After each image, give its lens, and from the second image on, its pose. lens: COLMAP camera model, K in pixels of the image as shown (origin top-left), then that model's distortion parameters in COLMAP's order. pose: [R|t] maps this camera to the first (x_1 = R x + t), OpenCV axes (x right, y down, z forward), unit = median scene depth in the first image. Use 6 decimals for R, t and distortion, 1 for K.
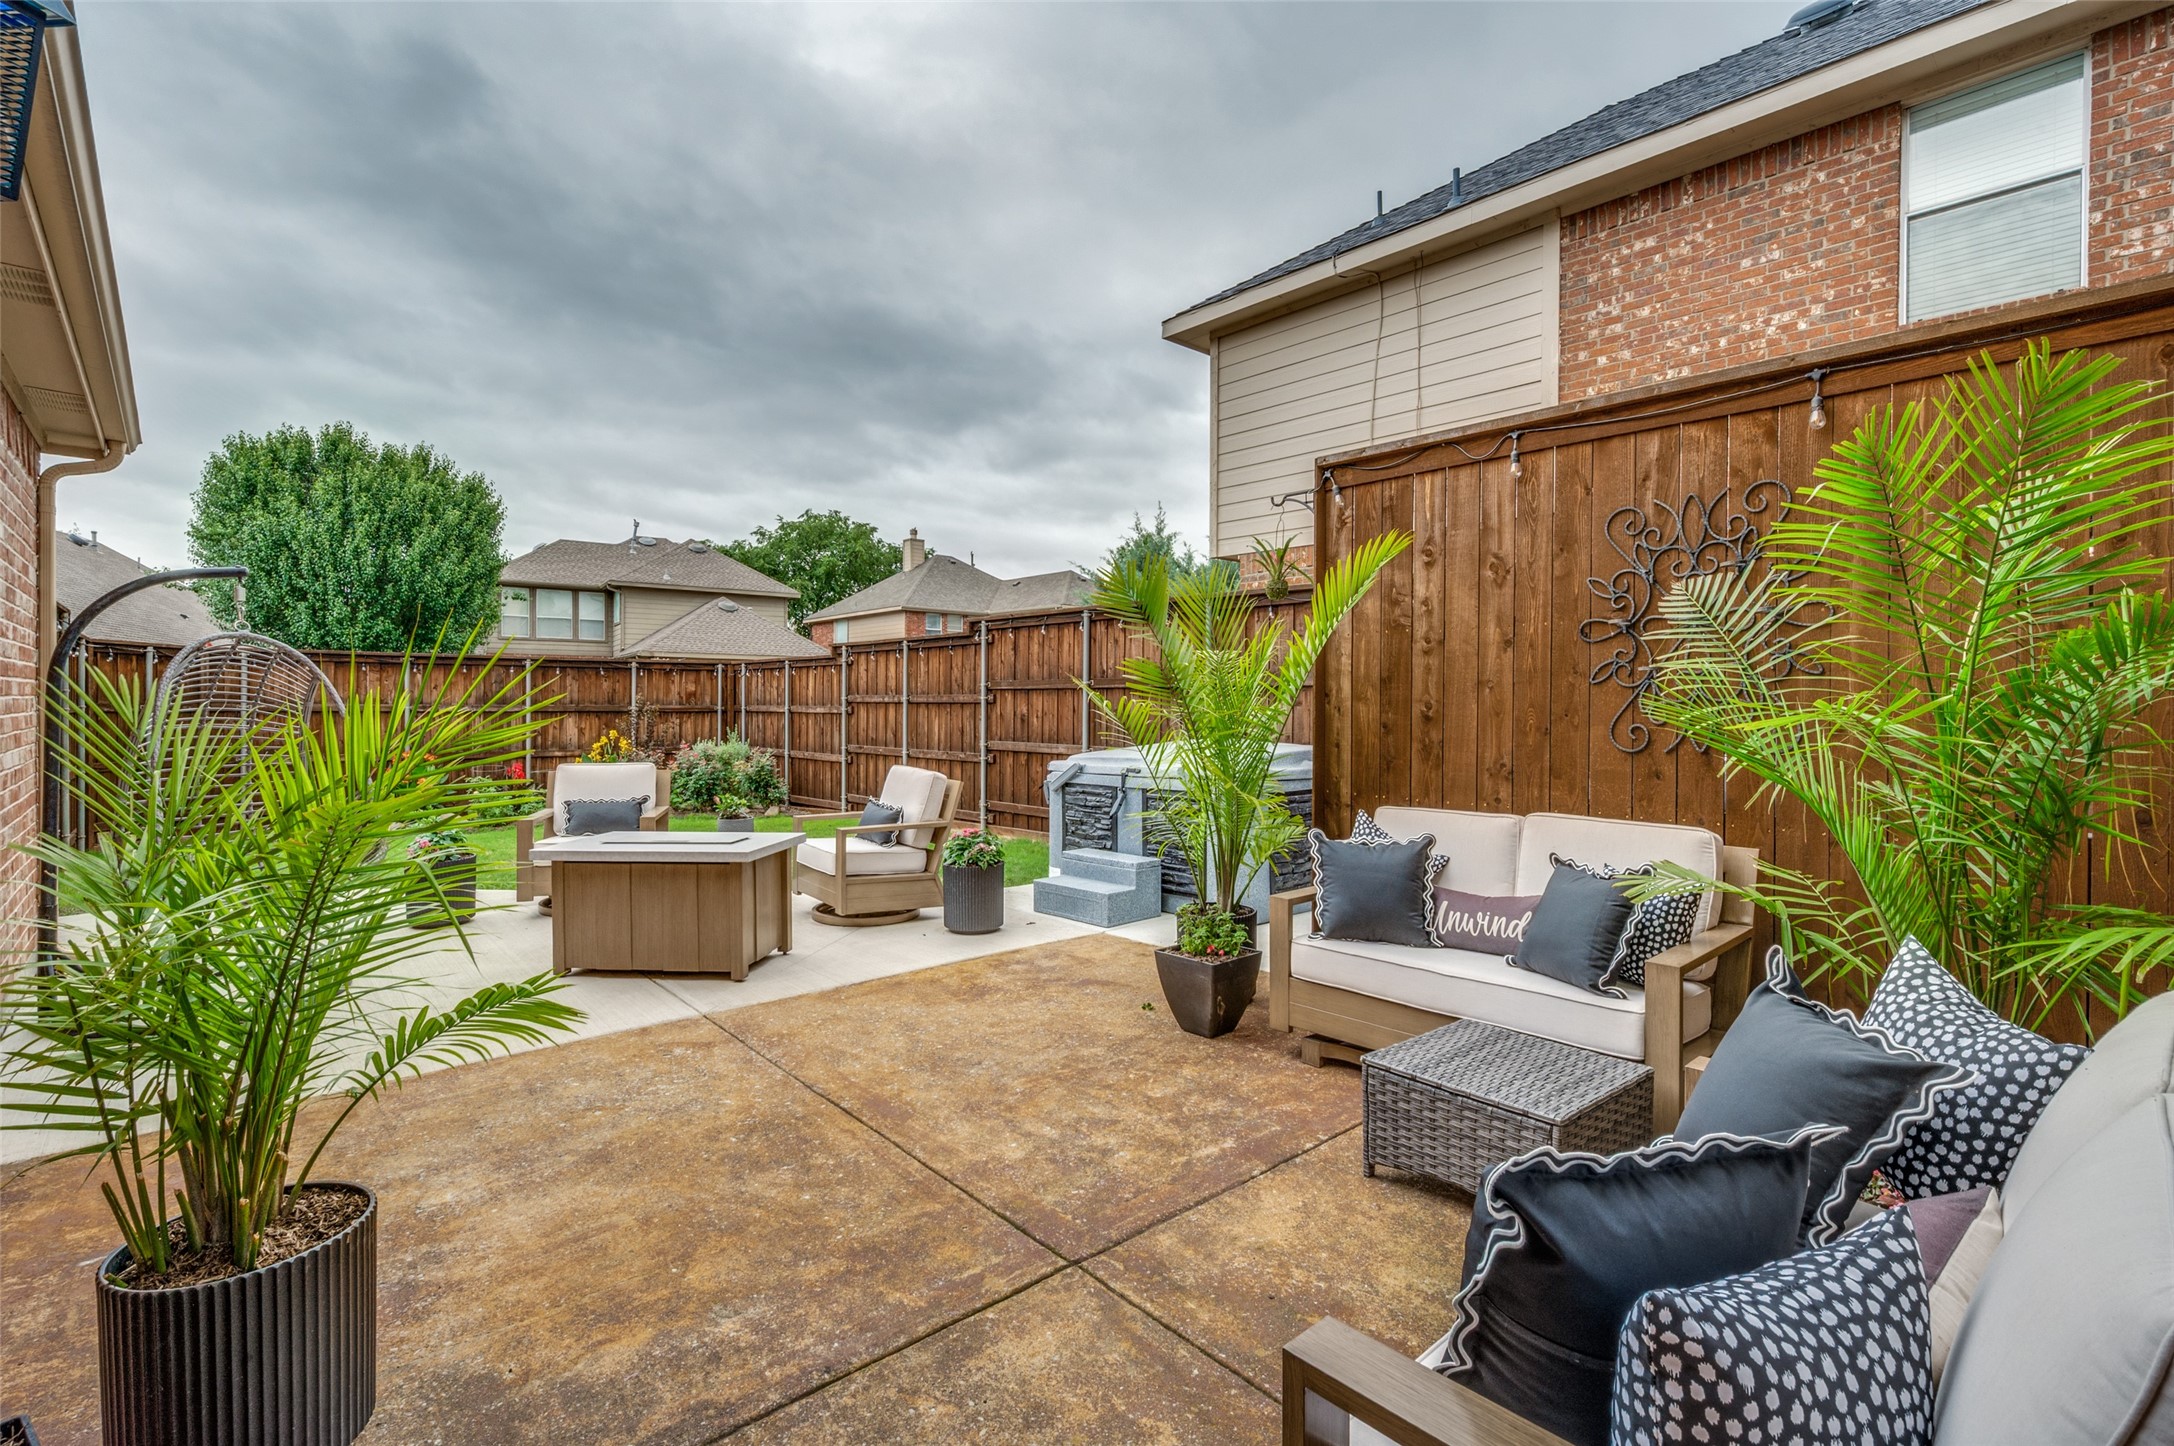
lens RADIAL K [[986.8, 0, 1082.0], [0, 986.8, 711.6], [0, 0, 1]] dist [0.001230, -0.000198]
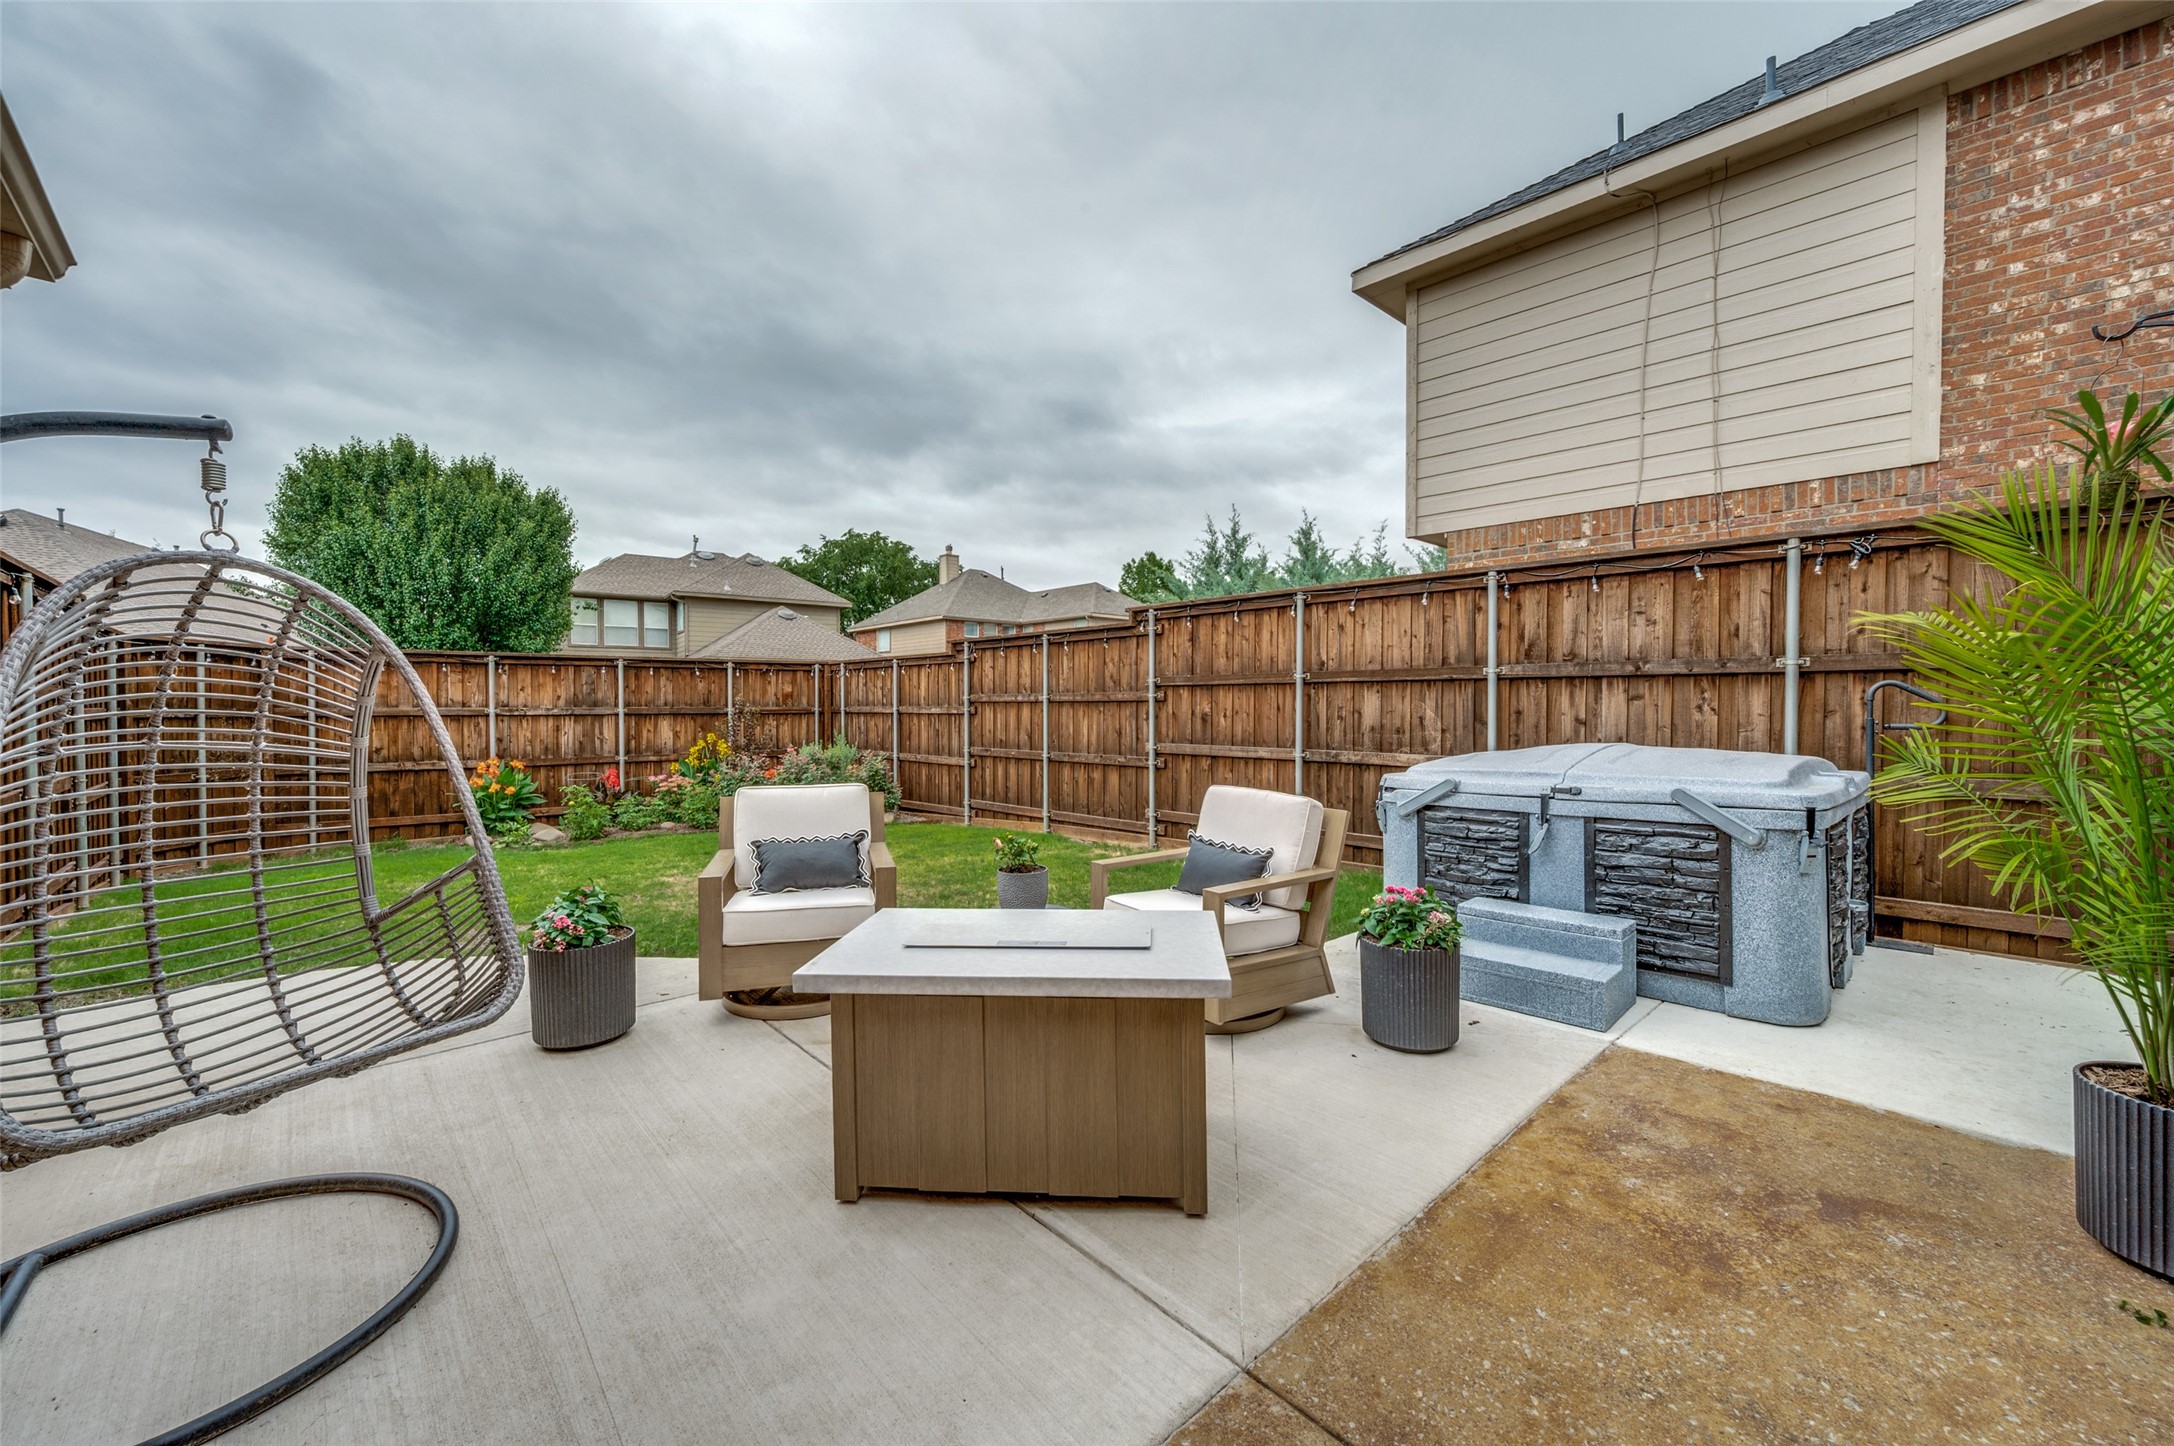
lens RADIAL K [[844.4, 0, 1091.8], [0, 844.4, 725.4], [0, 0, 1]] dist [-0.001406, 0.000182]
pose [[0.999550, -0.007461, 0.029071, -0.170706], [0.006978, 0.999836, 0.016707, 0.000040], [-0.029191, -0.016497, 0.999438, 0.226439]]
